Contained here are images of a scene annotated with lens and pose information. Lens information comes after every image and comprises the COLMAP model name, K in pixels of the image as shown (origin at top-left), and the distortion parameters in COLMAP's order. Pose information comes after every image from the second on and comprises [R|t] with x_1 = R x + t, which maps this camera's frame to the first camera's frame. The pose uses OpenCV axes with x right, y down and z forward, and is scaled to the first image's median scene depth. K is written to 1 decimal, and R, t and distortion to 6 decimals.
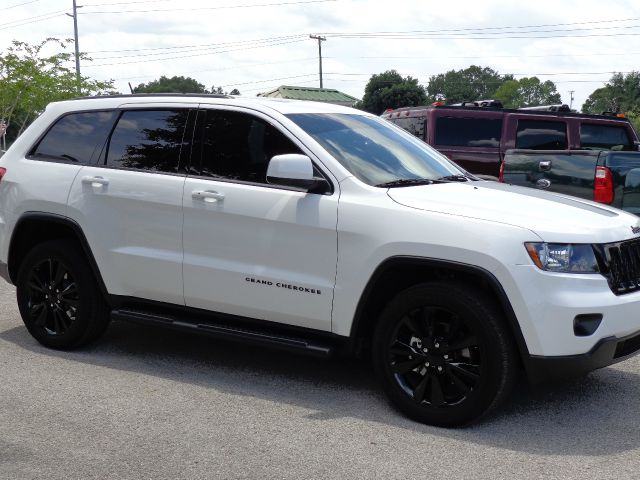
lens RADIAL K [[908.8, 0, 320.0], [0, 908.8, 240.0], [0, 0, 1]] dist [0.000804, 0.056076]
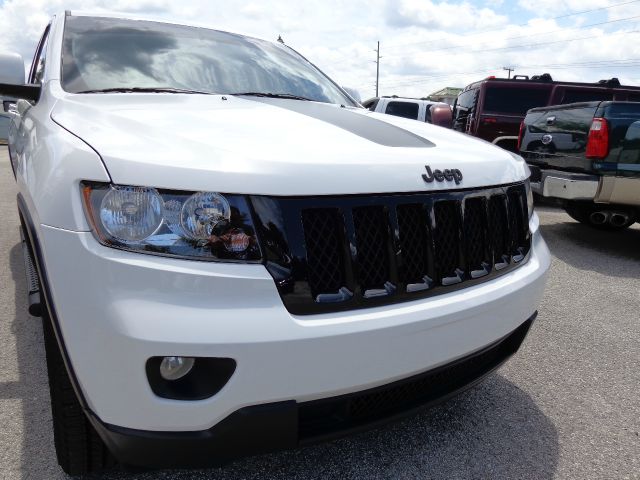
lens RADIAL K [[448.7, 0, 320.0], [0, 448.7, 240.0], [0, 0, 1]] dist [-0.000037, 0.004637]
pose [[0.922708, 0.111814, -0.368928, 0.392266], [-0.062207, 0.987656, 0.143755, -0.007718], [0.380448, -0.109694, 0.918274, 0.766641]]
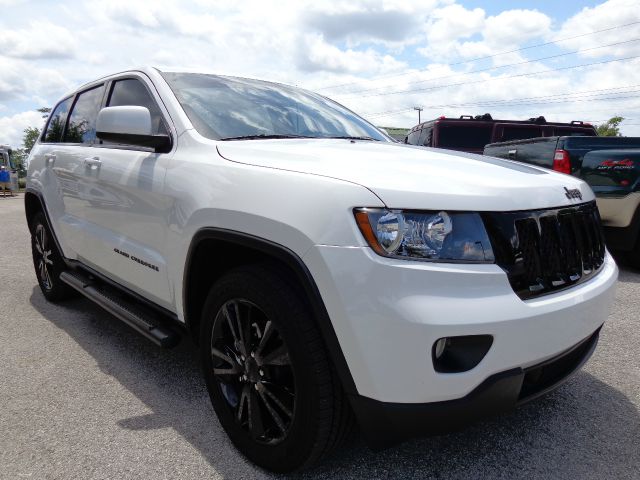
lens RADIAL K [[448.7, 0, 320.0], [0, 448.7, 240.0], [0, 0, 1]] dist [-0.000037, 0.004637]
pose [[0.974773, 0.020082, -0.222292, 0.247653], [-0.008199, 0.998493, 0.054255, 0.006781], [0.223047, -0.051064, 0.973469, 0.654515]]
